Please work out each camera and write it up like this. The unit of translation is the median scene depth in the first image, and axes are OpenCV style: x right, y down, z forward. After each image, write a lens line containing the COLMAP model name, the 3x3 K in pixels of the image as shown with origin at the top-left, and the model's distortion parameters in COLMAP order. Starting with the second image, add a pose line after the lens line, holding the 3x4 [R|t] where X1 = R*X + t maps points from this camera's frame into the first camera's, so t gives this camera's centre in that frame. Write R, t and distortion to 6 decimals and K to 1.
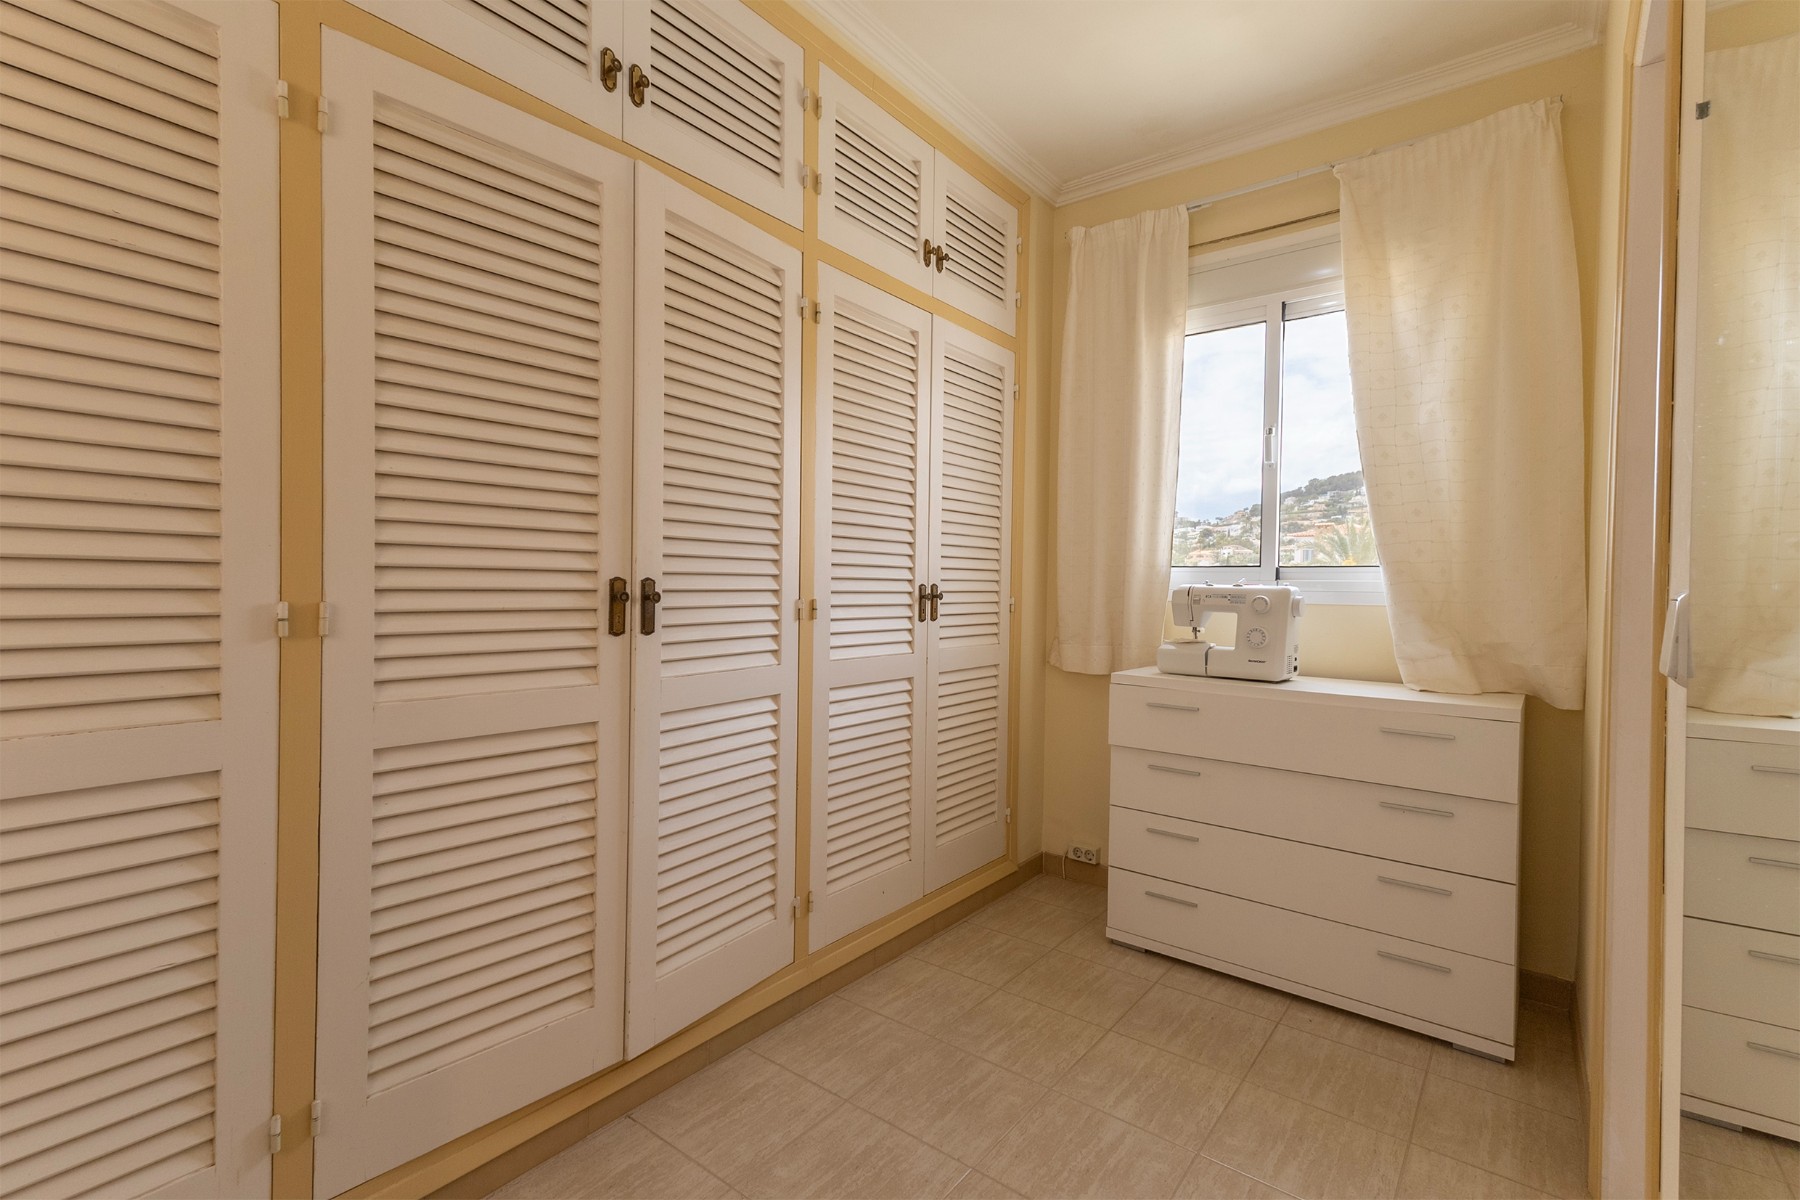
lens RADIAL K [[817.1, 0, 902.7], [0, 817.1, 597.1], [0, 0, 1]] dist [0.014728, -0.001633]
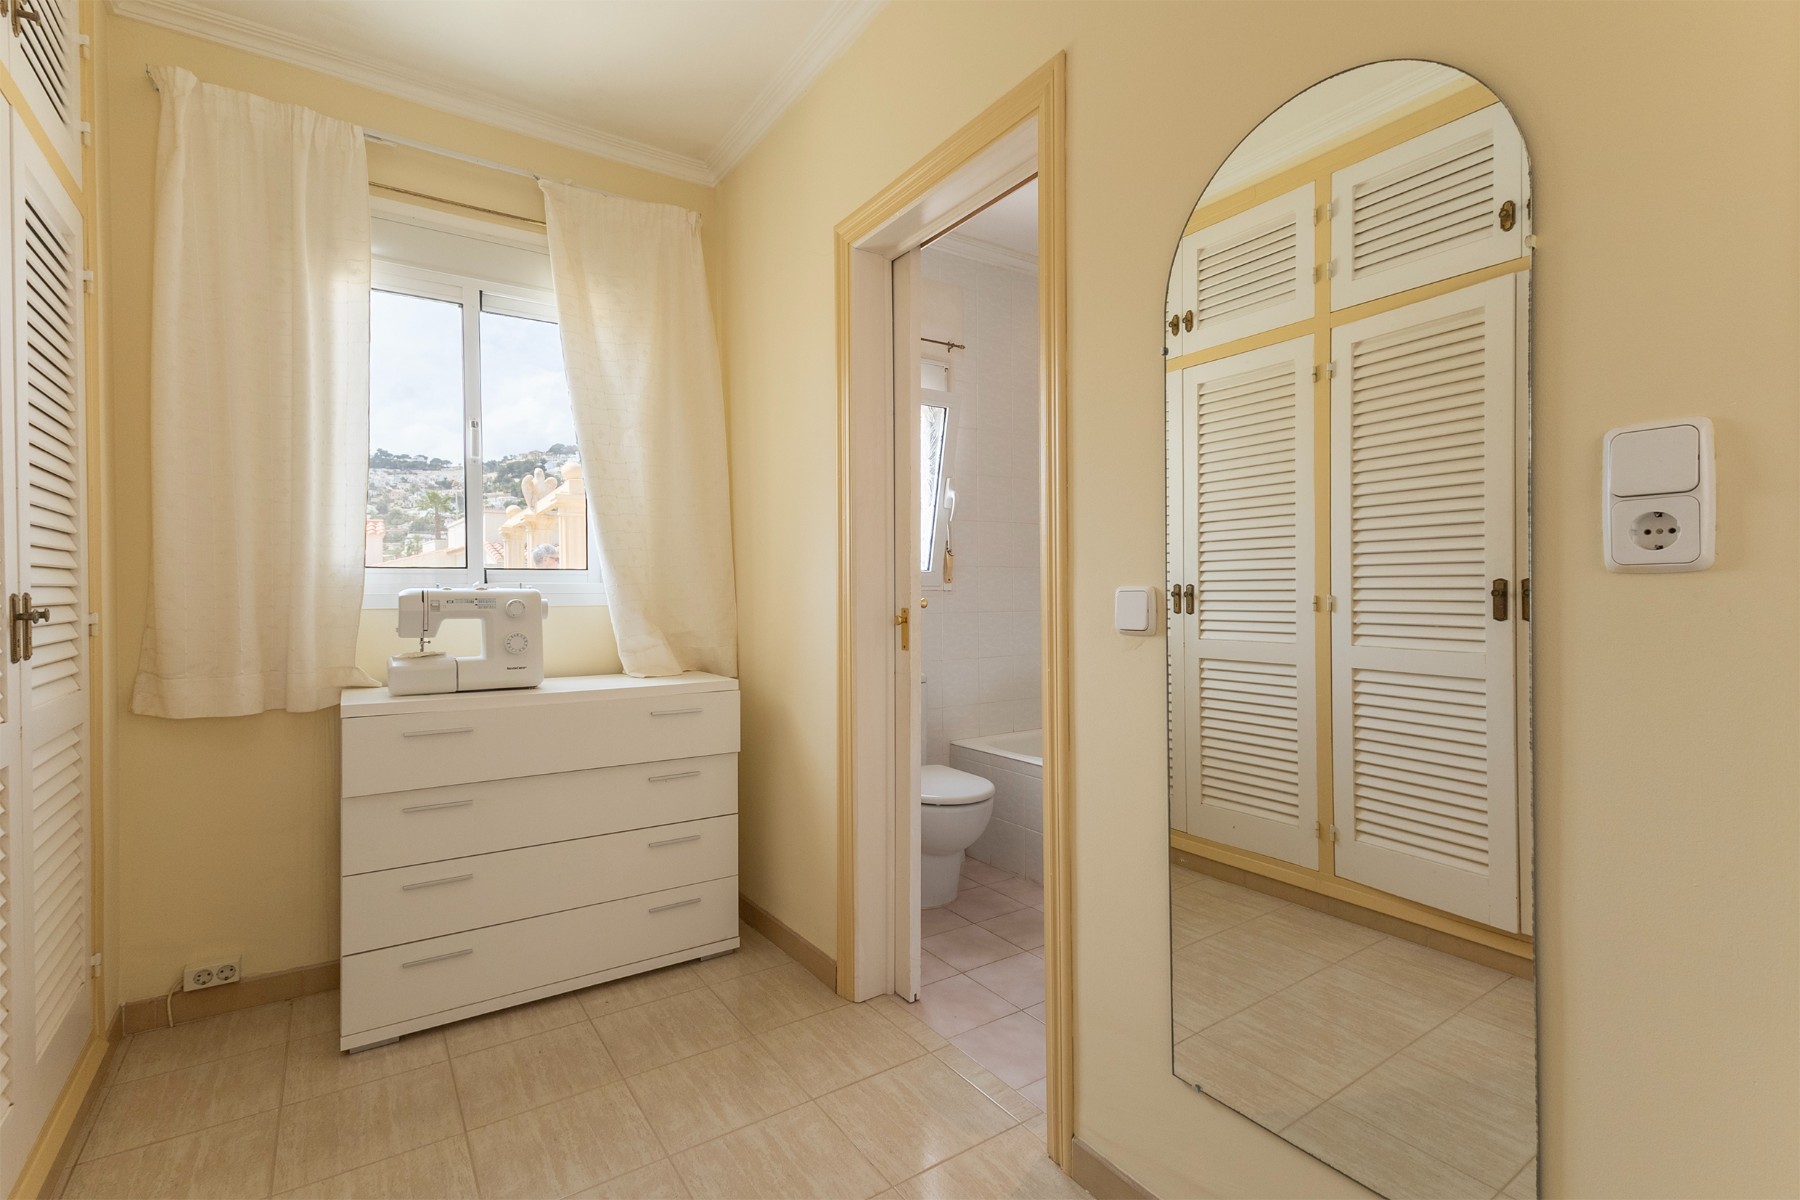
lens RADIAL K [[817.1, 0, 900.1], [0, 817.1, 596.2], [0, 0, 1]] dist [0.014728, -0.001633]
pose [[0.312454, -0.021547, 0.949688, -0.326034], [0.025857, 0.999565, 0.014171, -0.006725], [-0.949581, 0.020128, 0.312875, 0.271733]]
